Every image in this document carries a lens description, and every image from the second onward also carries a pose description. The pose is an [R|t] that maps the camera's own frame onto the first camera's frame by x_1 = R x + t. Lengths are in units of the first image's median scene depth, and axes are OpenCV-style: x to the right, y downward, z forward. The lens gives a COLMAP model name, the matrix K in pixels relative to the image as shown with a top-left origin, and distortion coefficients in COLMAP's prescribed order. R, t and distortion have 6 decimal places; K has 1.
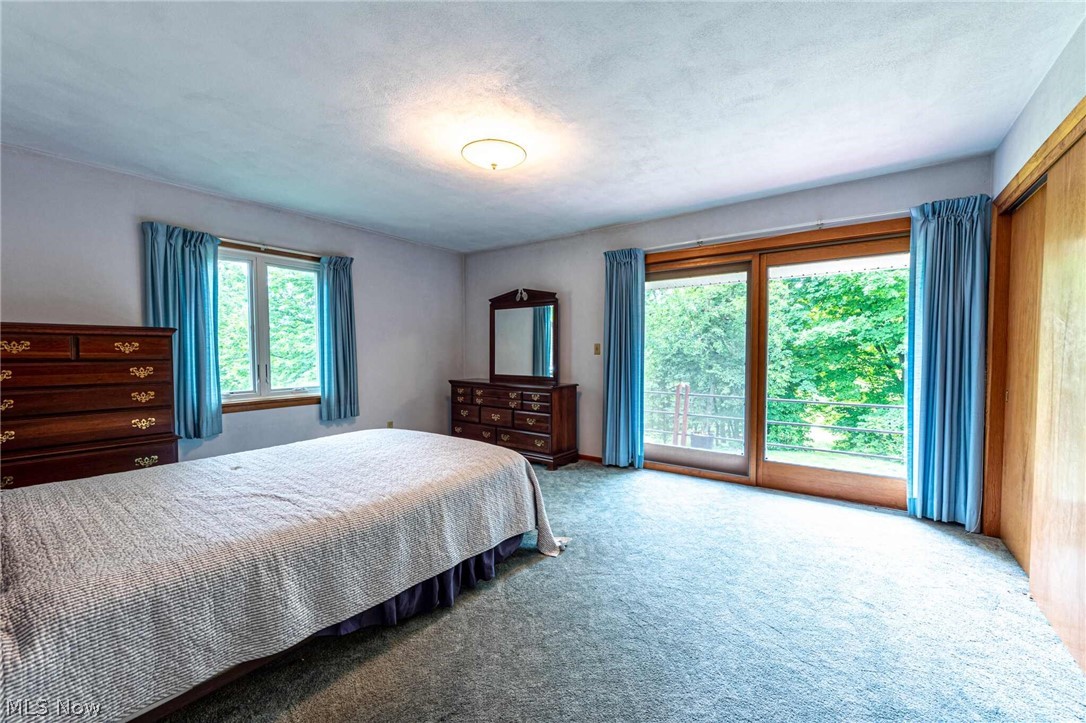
lens RADIAL K [[420.5, 0, 570.9], [0, 420.5, 368.8], [0, 0, 1]] dist [0.000405, -0.003456]
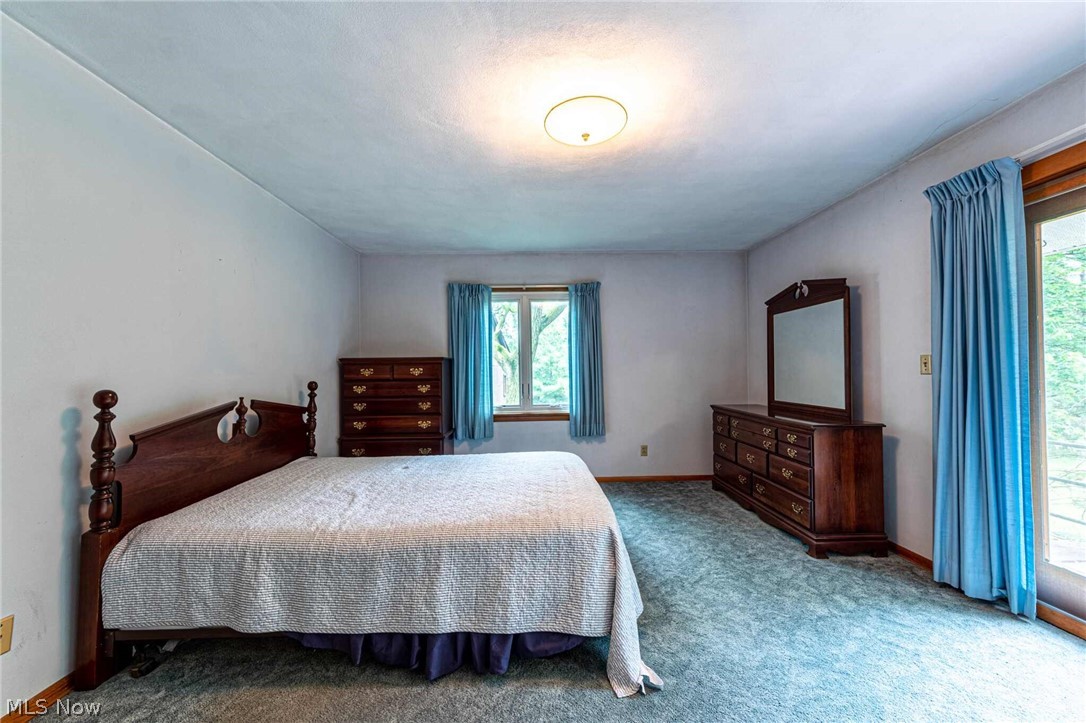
lens RADIAL K [[420.5, 0, 570.9], [0, 420.5, 368.8], [0, 0, 1]] dist [0.000405, -0.003456]
pose [[0.592382, -0.010370, -0.805590, 0.290005], [-0.021648, 0.999351, -0.028783, -0.019513], [0.805366, 0.034490, 0.591774, 0.363406]]
